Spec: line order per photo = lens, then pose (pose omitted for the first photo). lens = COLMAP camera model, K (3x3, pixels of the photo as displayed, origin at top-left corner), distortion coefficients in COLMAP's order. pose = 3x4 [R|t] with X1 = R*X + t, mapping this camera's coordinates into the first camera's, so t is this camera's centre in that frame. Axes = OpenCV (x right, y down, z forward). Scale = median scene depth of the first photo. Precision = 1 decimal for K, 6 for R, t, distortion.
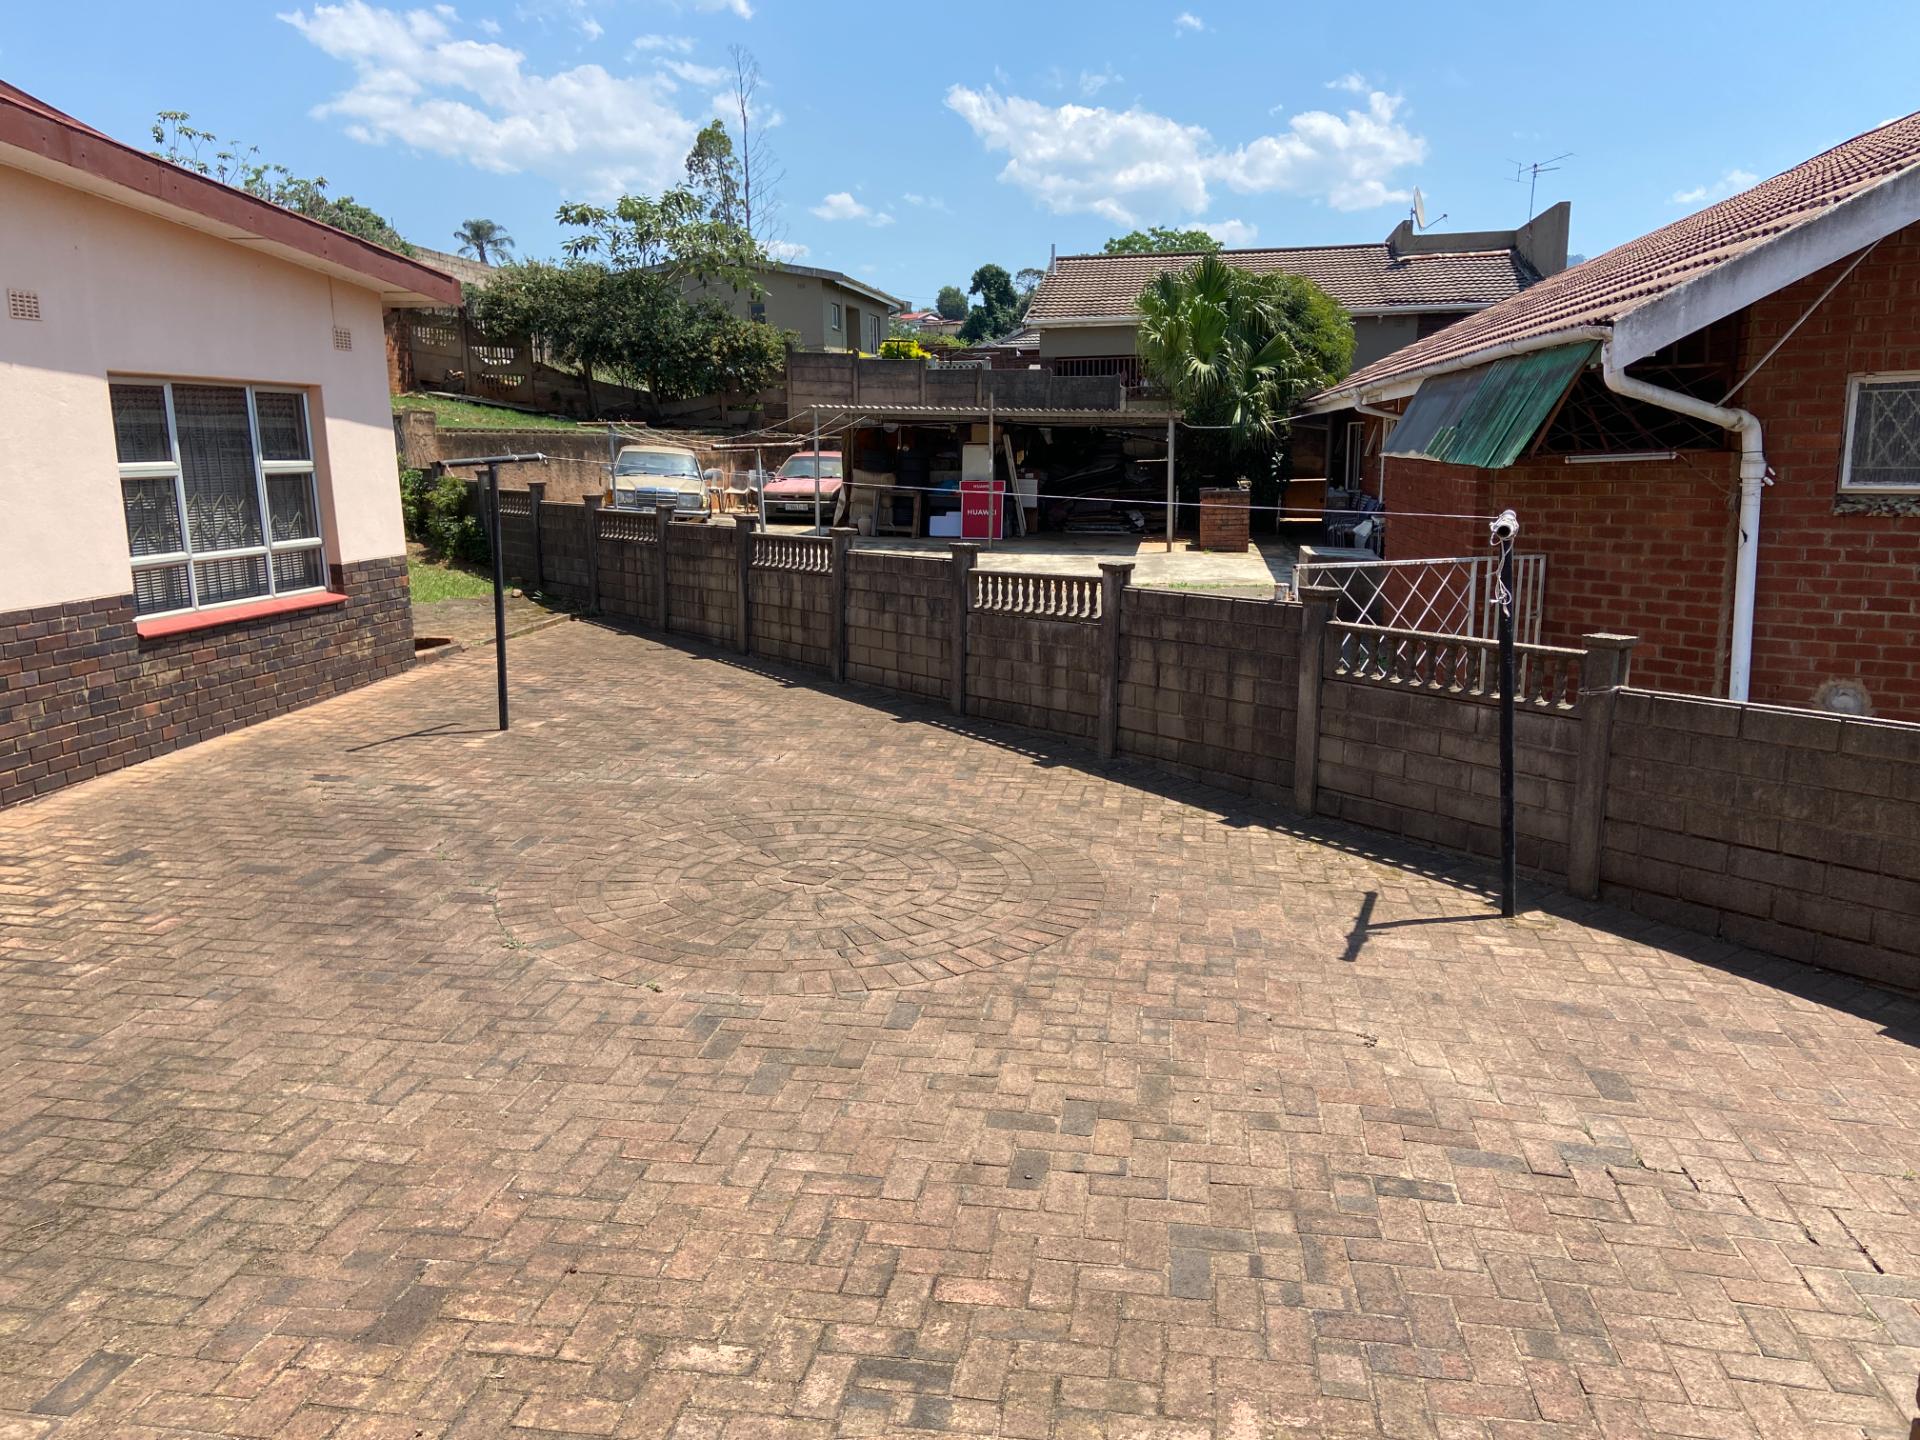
lens RADIAL K [[1437.7, 0, 960.0], [0, 1437.7, 720.0], [0, 0, 1]] dist [0.130254, -0.168616]
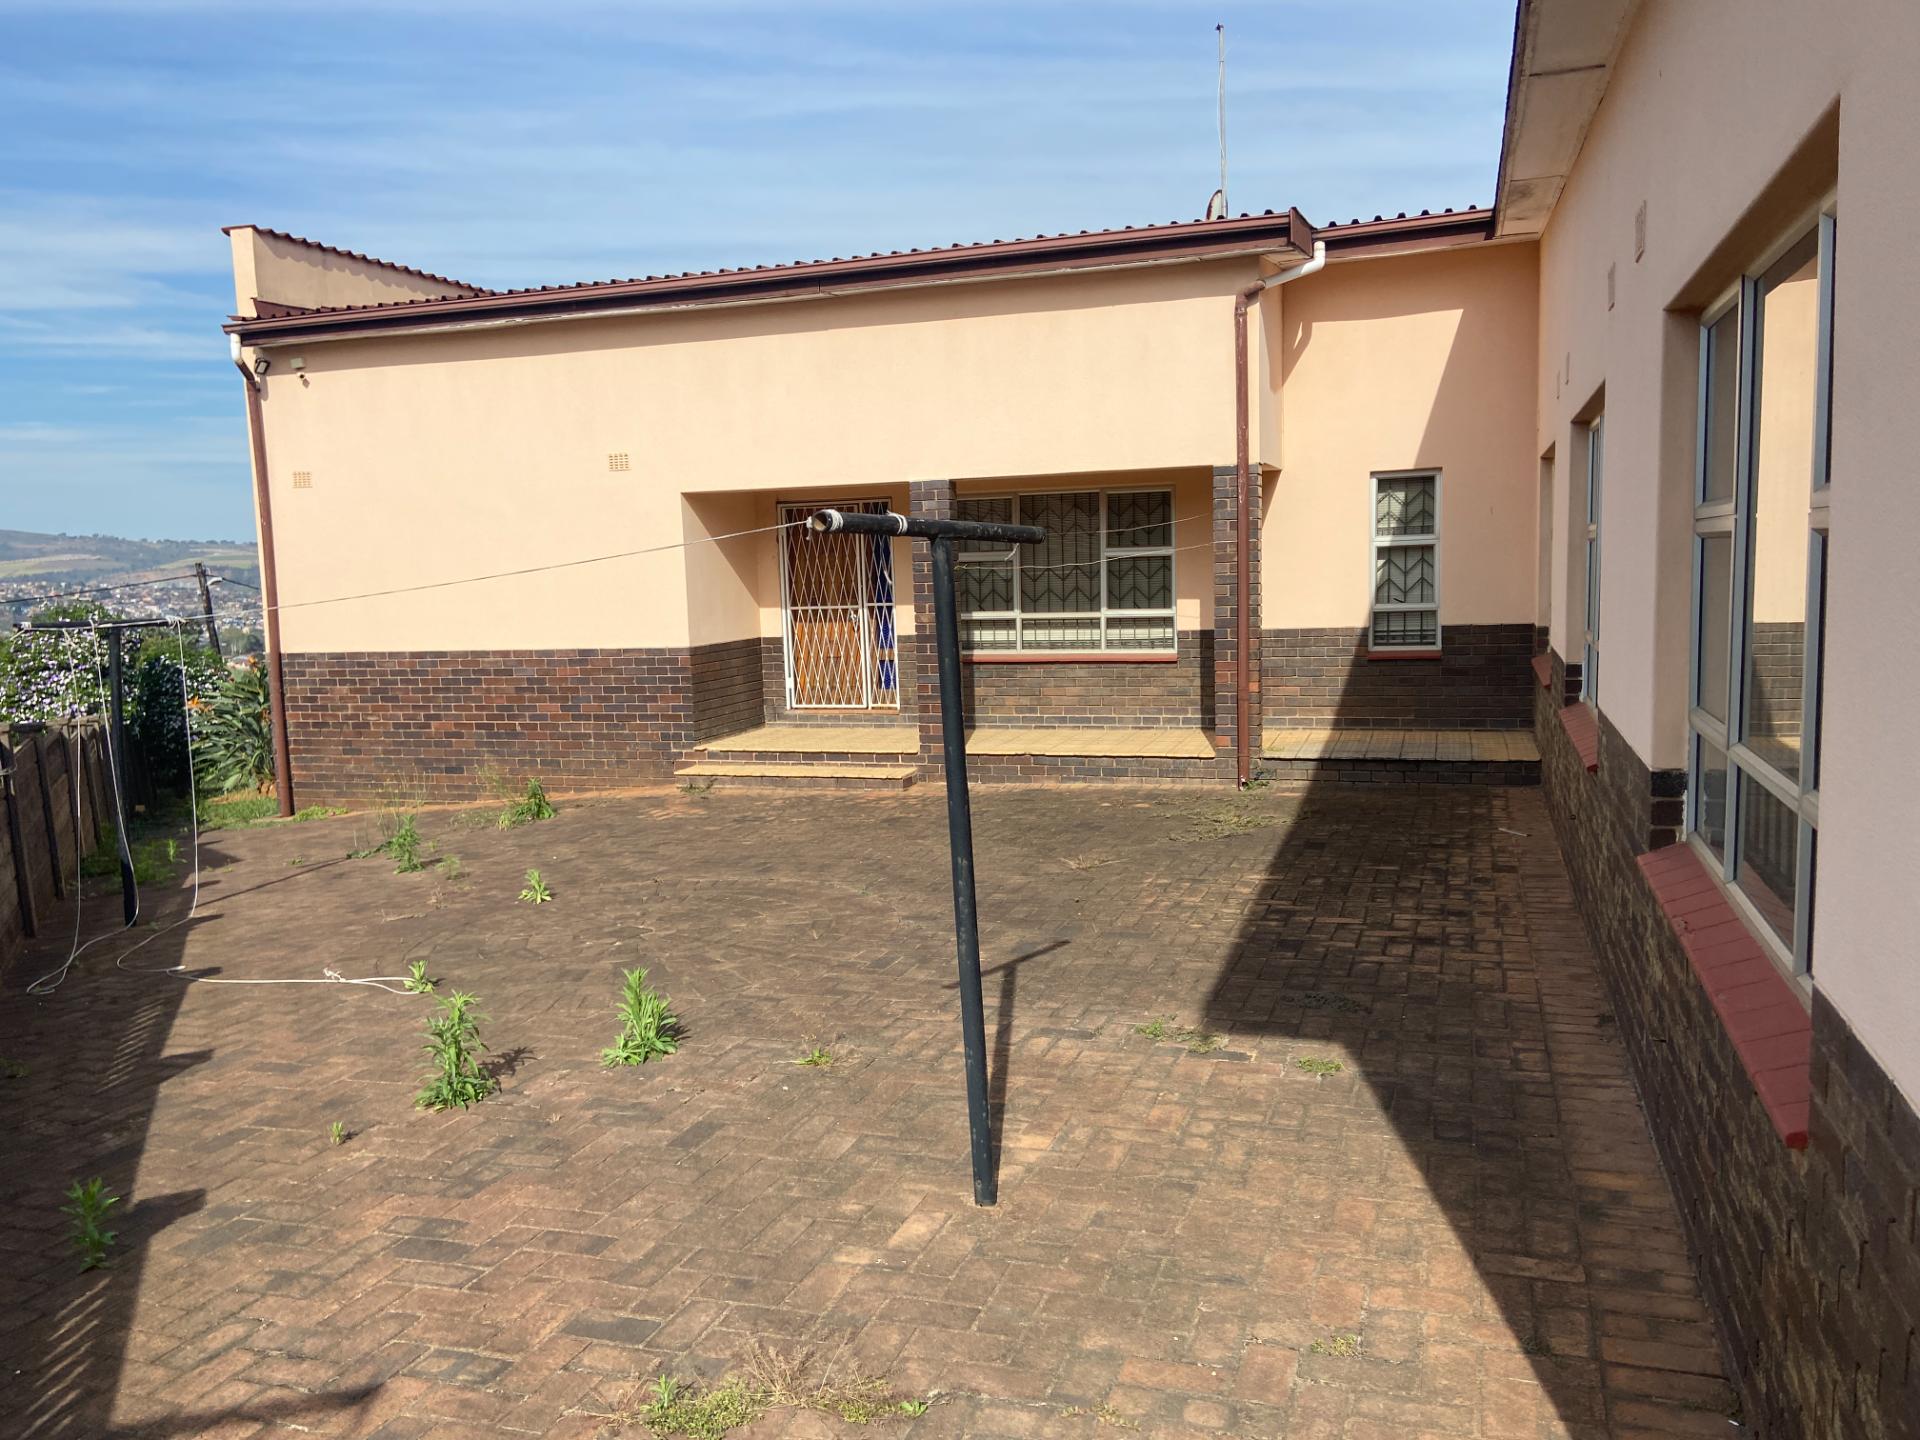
lens RADIAL K [[1437.7, 0, 960.0], [0, 1437.7, 720.0], [0, 0, 1]] dist [0.130254, -0.168616]
pose [[-0.982825, 0.024280, 0.182937, -0.515934], [0.077083, 0.954698, 0.287418, -0.314050], [-0.167671, 0.296583, -0.940173, 1.801337]]
